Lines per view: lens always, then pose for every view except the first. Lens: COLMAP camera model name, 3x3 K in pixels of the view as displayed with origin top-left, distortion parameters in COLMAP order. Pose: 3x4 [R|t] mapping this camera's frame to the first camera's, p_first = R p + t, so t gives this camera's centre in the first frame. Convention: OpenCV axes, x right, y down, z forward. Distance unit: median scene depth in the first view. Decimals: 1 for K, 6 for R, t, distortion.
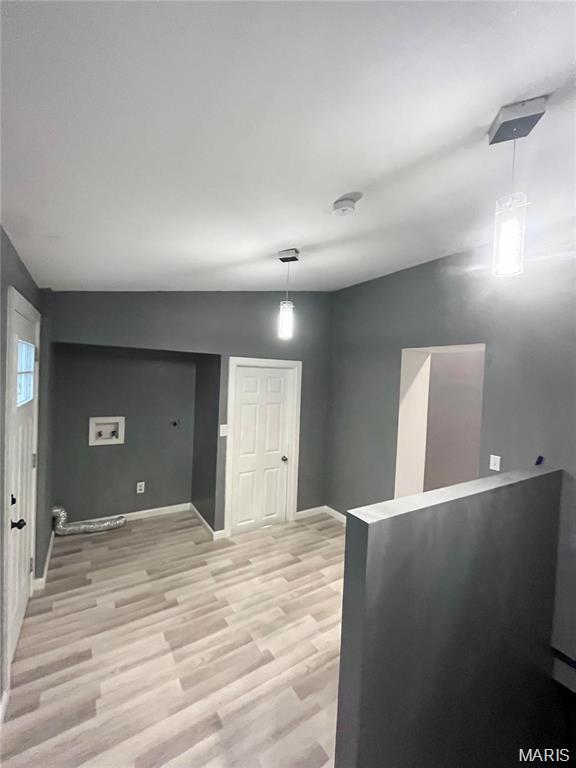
lens RADIAL K [[309.8, 0, 289.1], [0, 309.8, 382.7], [0, 0, 1]] dist [-0.004030, 0.000108]
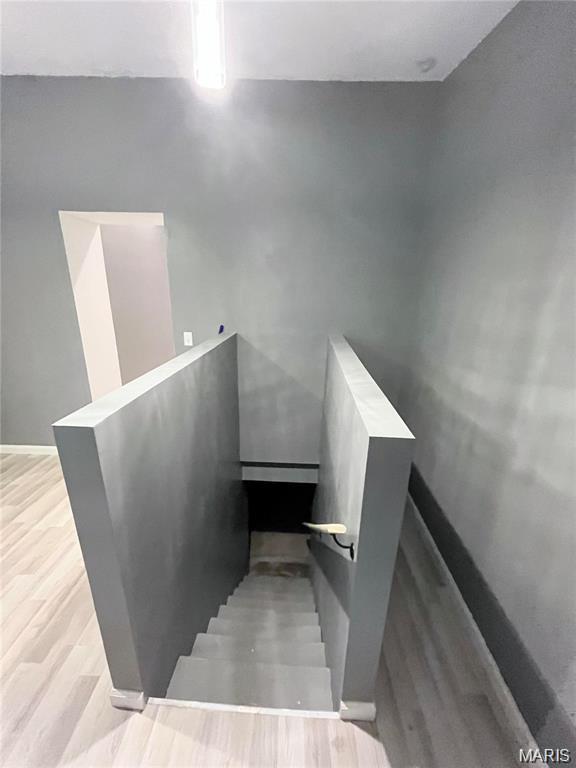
lens RADIAL K [[309.8, 0, 289.1], [0, 309.8, 382.7], [0, 0, 1]] dist [-0.004030, 0.000108]
pose [[0.565957, -0.279634, 0.775563, -0.011089], [0.014405, 0.943931, 0.329828, 0.056937], [-0.824309, -0.175497, 0.538252, 0.113735]]
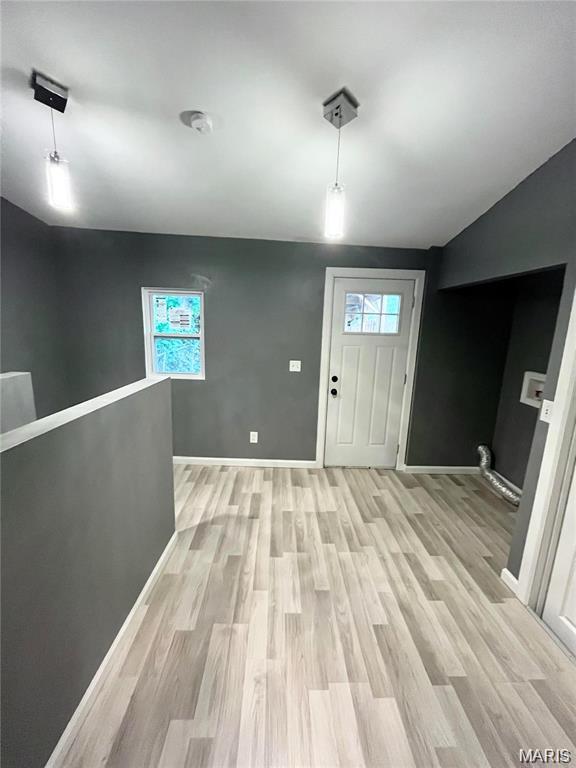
lens RADIAL K [[309.8, 0, 289.1], [0, 309.8, 382.7], [0, 0, 1]] dist [-0.004030, 0.000108]
pose [[-0.525713, 0.100118, -0.844750, 0.656713], [-0.072657, 0.984136, 0.161855, 0.074703], [0.847554, 0.146466, -0.510099, 1.262921]]
